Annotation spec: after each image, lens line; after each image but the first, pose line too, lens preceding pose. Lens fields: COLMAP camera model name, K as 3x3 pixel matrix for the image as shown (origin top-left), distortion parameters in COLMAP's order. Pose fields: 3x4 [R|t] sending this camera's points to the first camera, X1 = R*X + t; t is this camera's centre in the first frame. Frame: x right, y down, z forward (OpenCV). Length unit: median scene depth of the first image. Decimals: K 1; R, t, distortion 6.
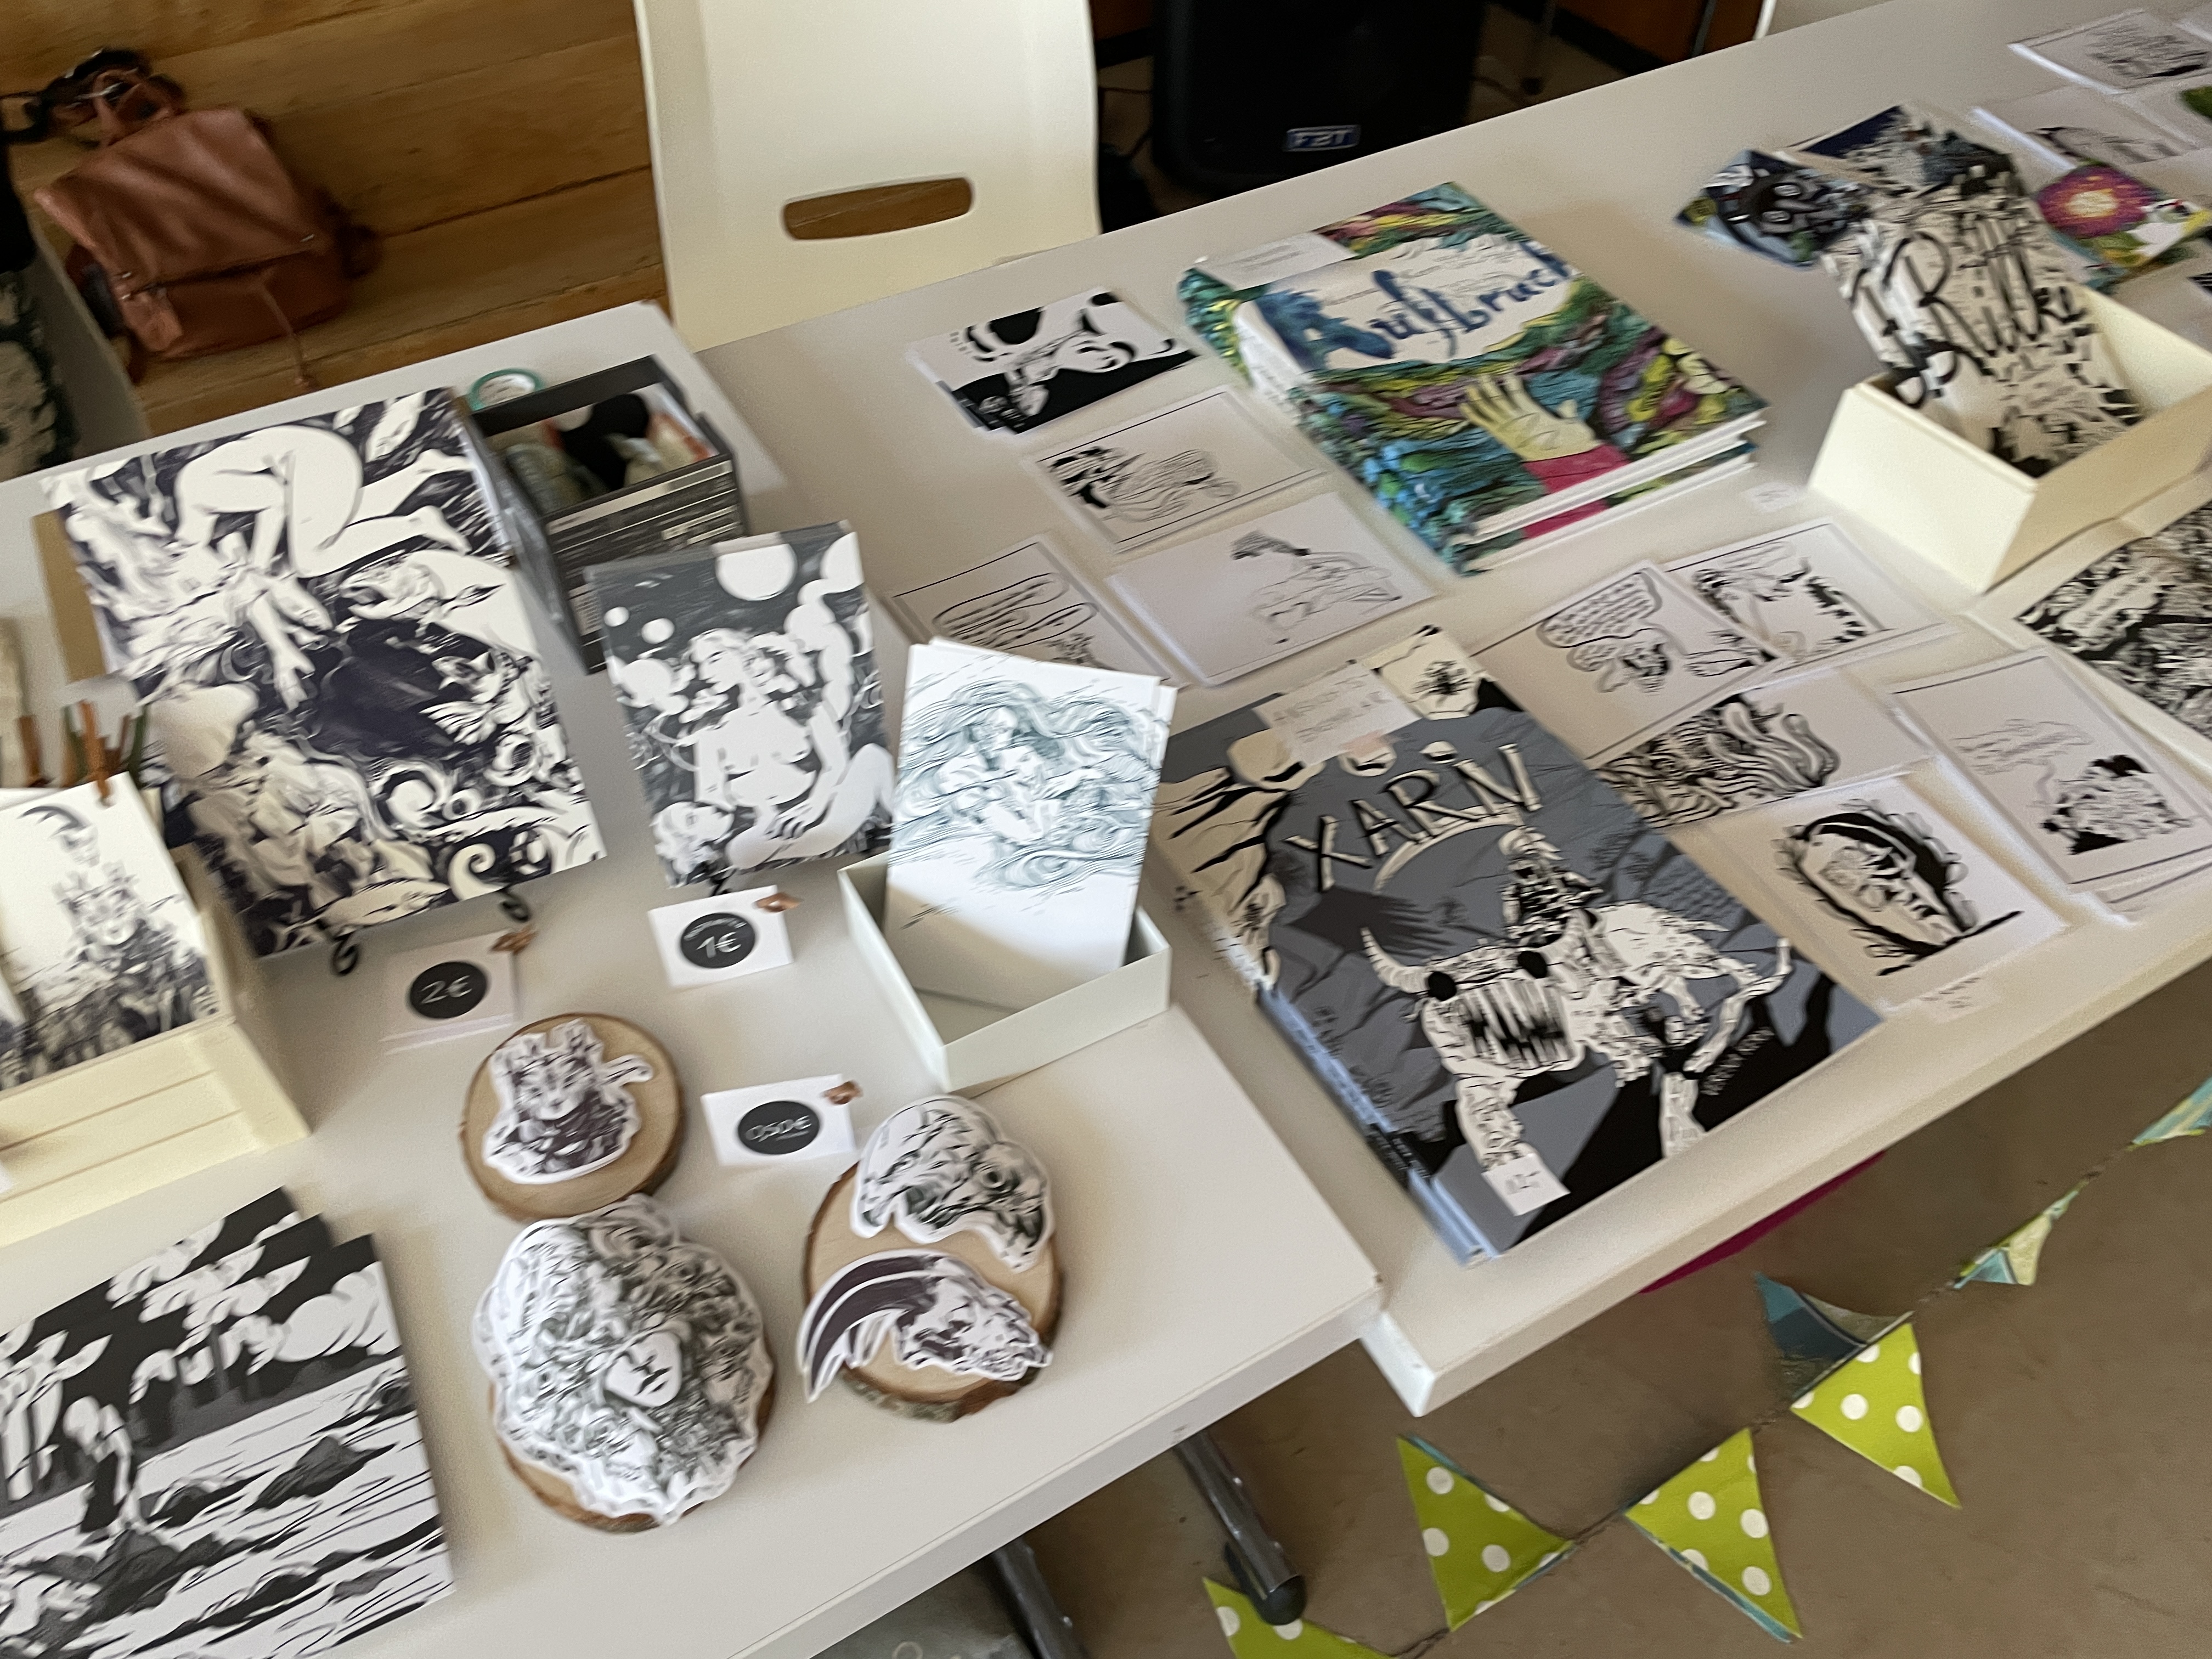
lens RADIAL K [[1687.2, 0, 1068.9], [0, 1687.2, 833.4], [0, 0, 1]] dist [0.088404, -0.119878]
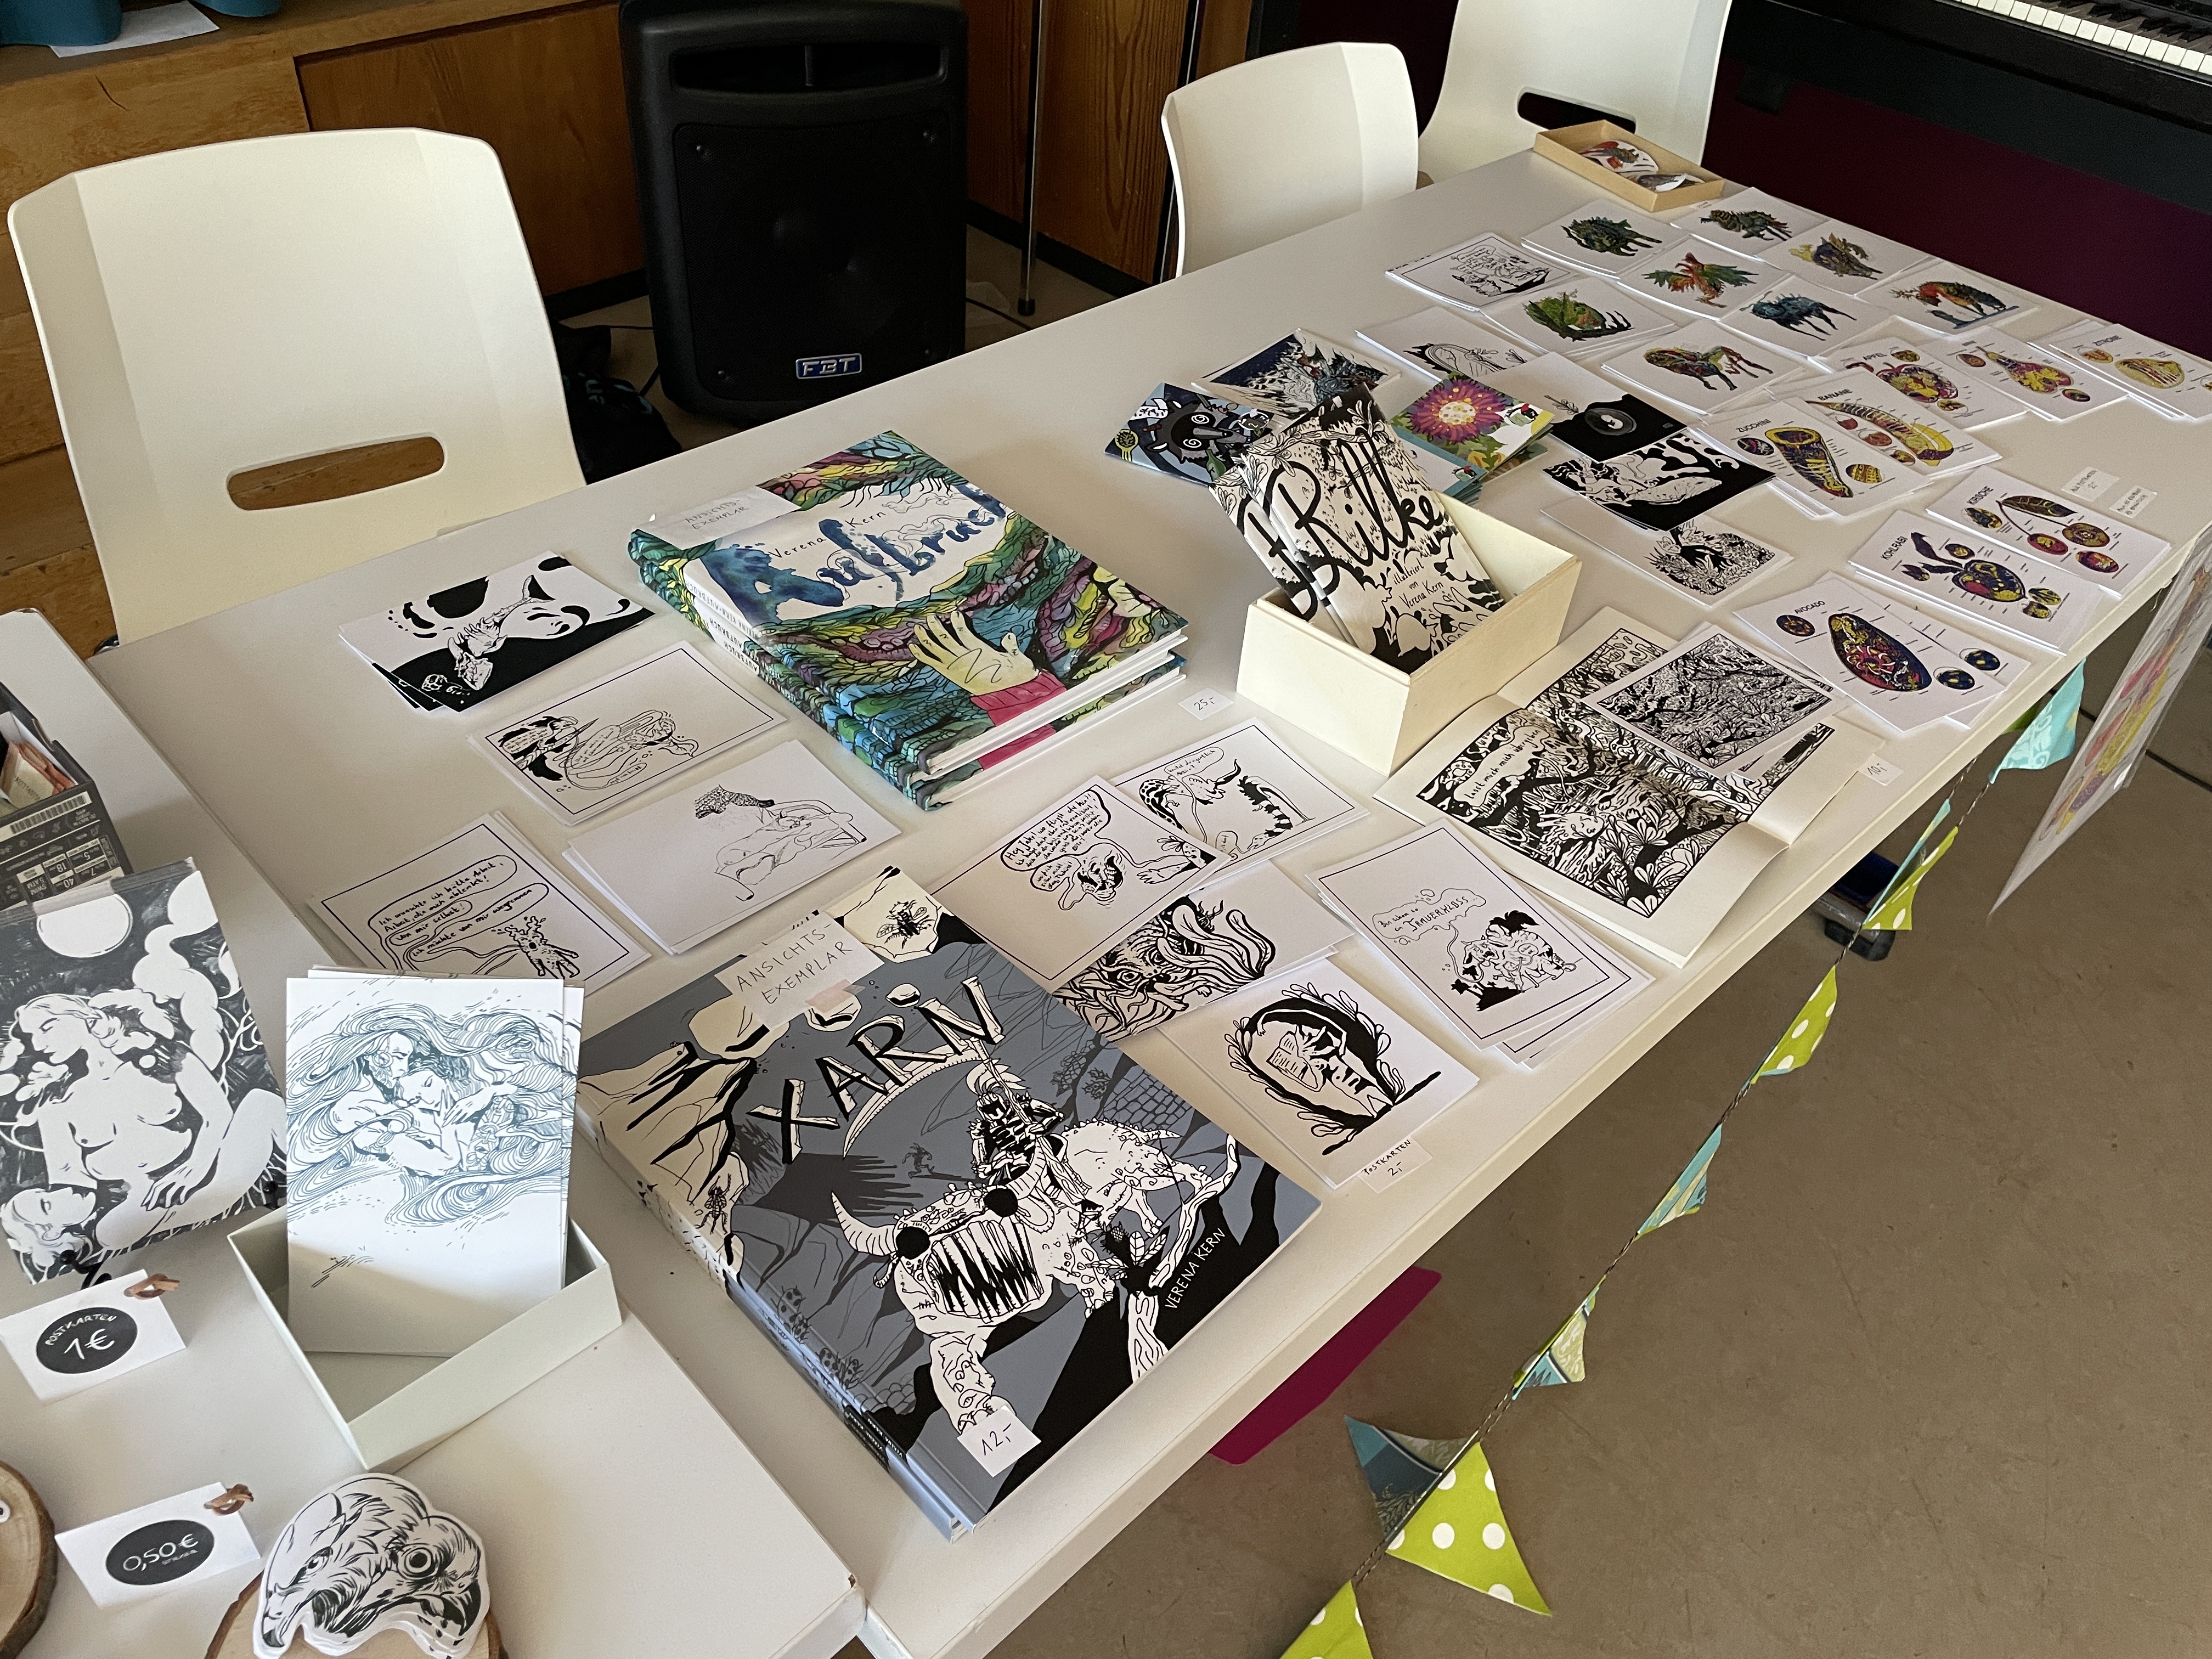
lens RADIAL K [[1687.2, 0, 1114.9], [0, 1687.2, 826.9], [0, 0, 1]] dist [0.088404, -0.119878]
pose [[0.964325, -0.116800, 0.237560, 0.108944], [0.141664, 0.985780, -0.090383, -0.037087], [-0.223626, 0.120812, 0.967159, -0.014903]]
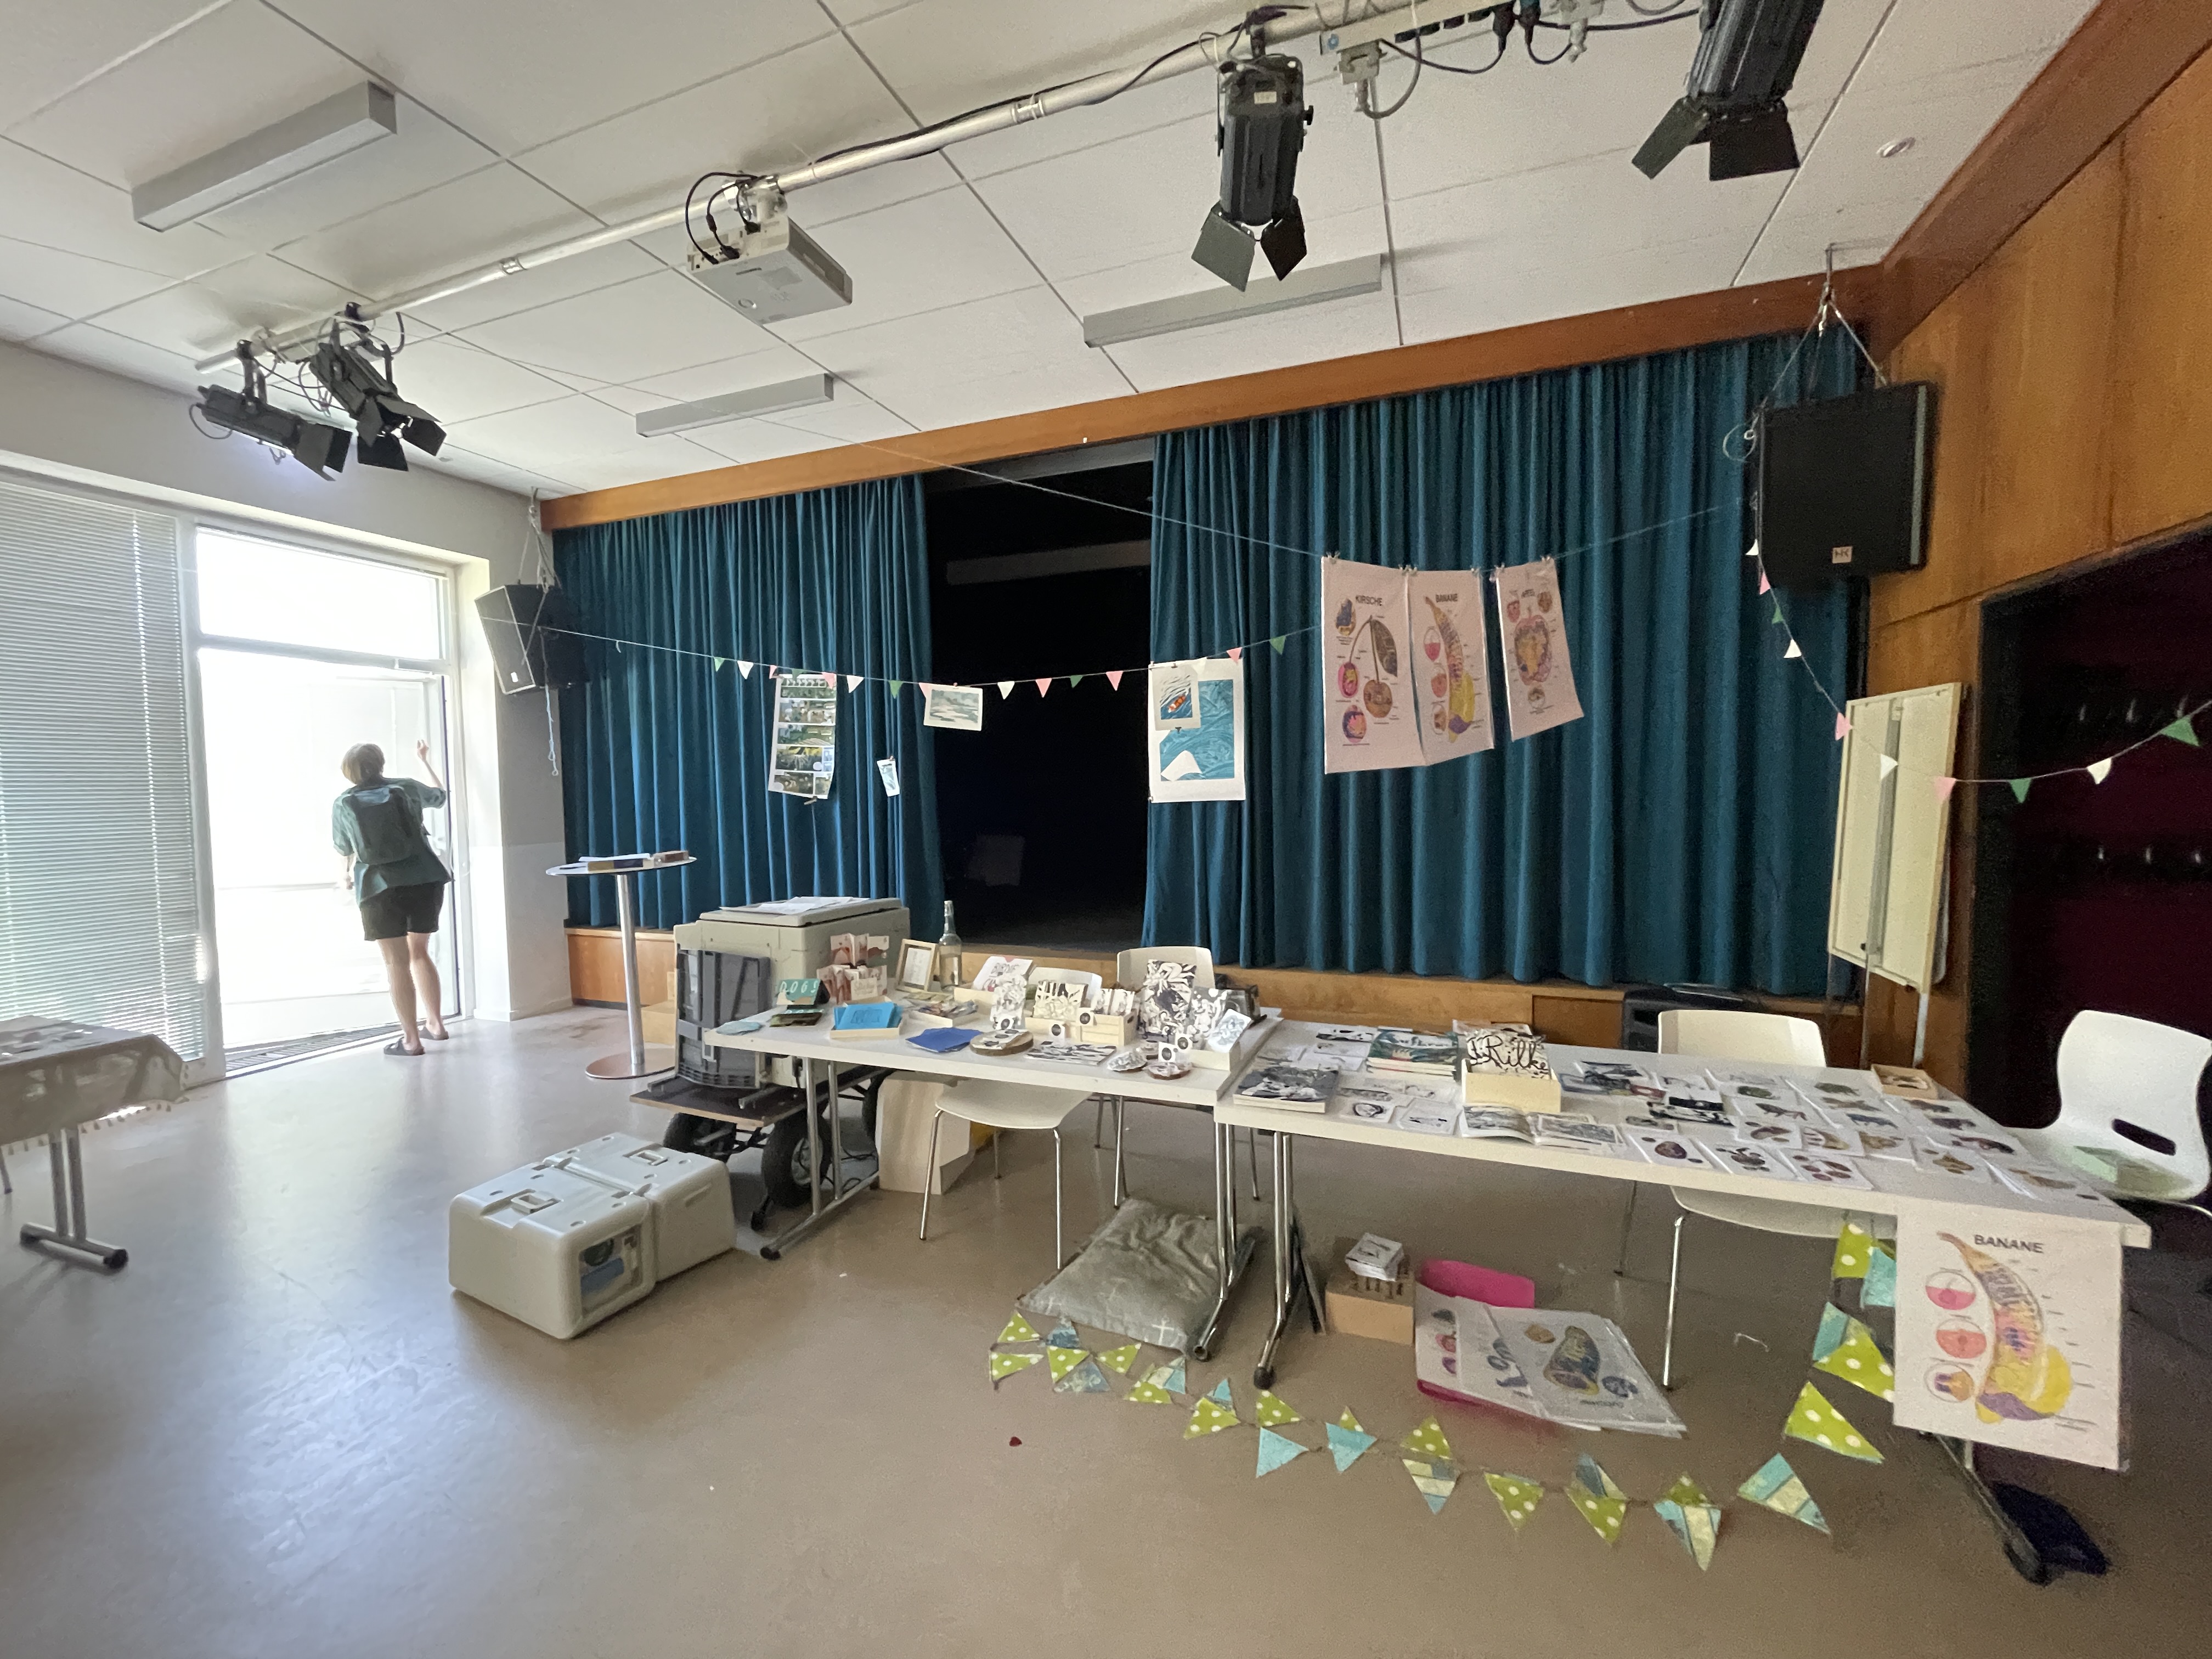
lens RADIAL K [[893.2, 0, 1113.8], [0, 893.2, 828.9], [0, 0, 1]] dist [-0.001810, -0.000065]
pose [[0.619668, 0.032419, -0.784195, 1.865274], [-0.579266, 0.693065, -0.429082, 0.915879], [0.529588, 0.720146, 0.448249, -1.012809]]
